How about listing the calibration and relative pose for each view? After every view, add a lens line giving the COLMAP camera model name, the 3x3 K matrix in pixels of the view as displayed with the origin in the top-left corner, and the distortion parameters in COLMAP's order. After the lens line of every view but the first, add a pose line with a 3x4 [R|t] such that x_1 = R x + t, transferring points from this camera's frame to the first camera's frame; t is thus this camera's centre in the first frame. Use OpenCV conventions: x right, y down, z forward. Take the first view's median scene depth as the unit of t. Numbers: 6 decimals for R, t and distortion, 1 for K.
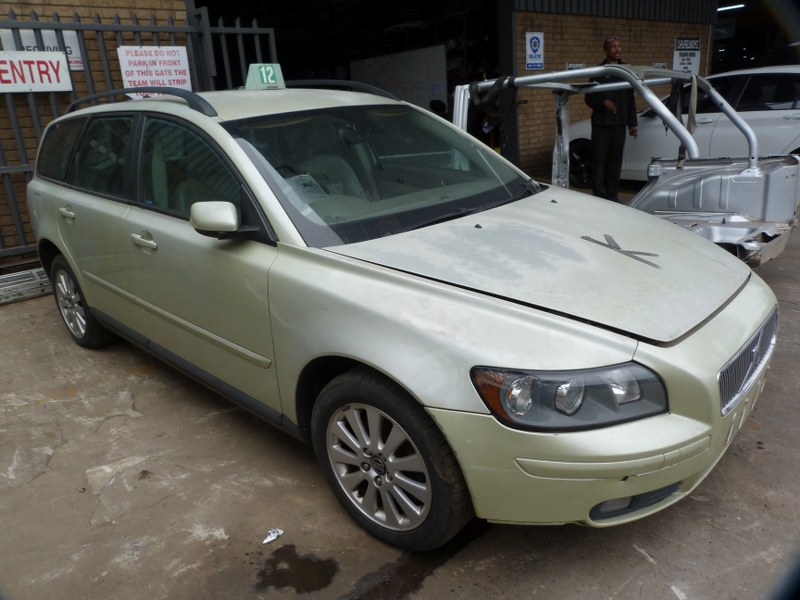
lens RADIAL K [[584.2, 0, 399.2], [0, 584.2, 299.6], [0, 0, 1]] dist [-0.015748, 0.005884]
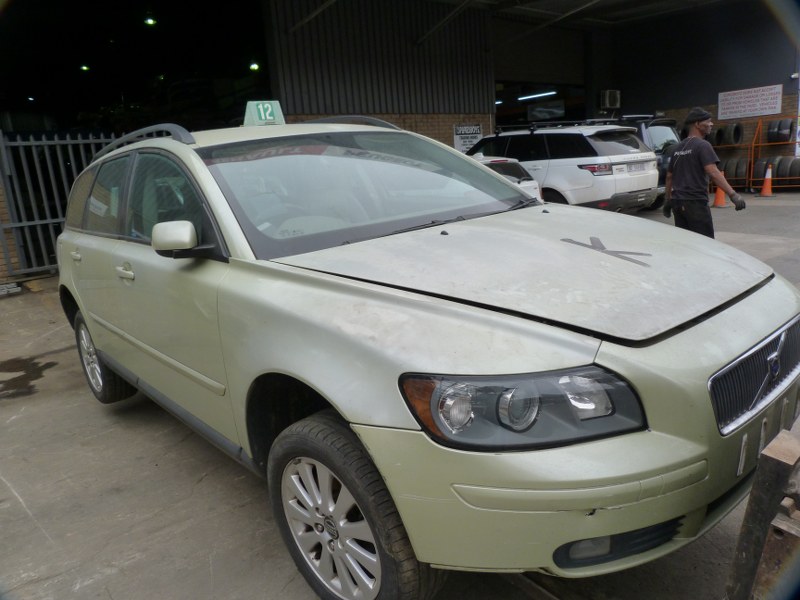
lens RADIAL K [[584.2, 0, 398.0], [0, 584.2, 296.9], [0, 0, 1]] dist [-0.015748, 0.005884]
pose [[0.992572, -0.030372, -0.117804, 0.191898], [0.017123, 0.993573, -0.111887, 0.083690], [0.120445, 0.109038, 0.986714, 0.125984]]
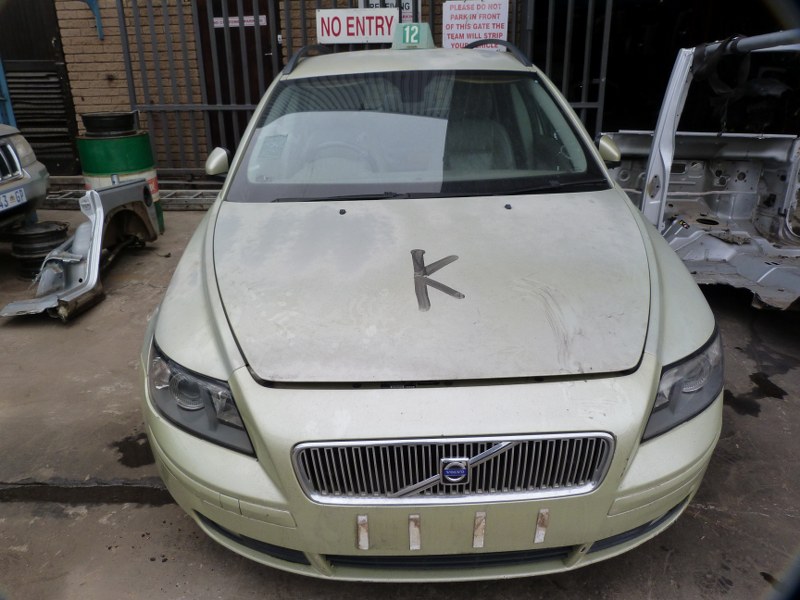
lens RADIAL K [[584.2, 0, 398.1], [0, 584.2, 303.3], [0, 0, 1]] dist [-0.015748, 0.005884]
pose [[0.710090, 0.301594, -0.636250, 0.953809], [-0.247562, 0.952866, 0.175383, -0.198283], [0.659155, 0.032974, 0.751284, 0.423618]]
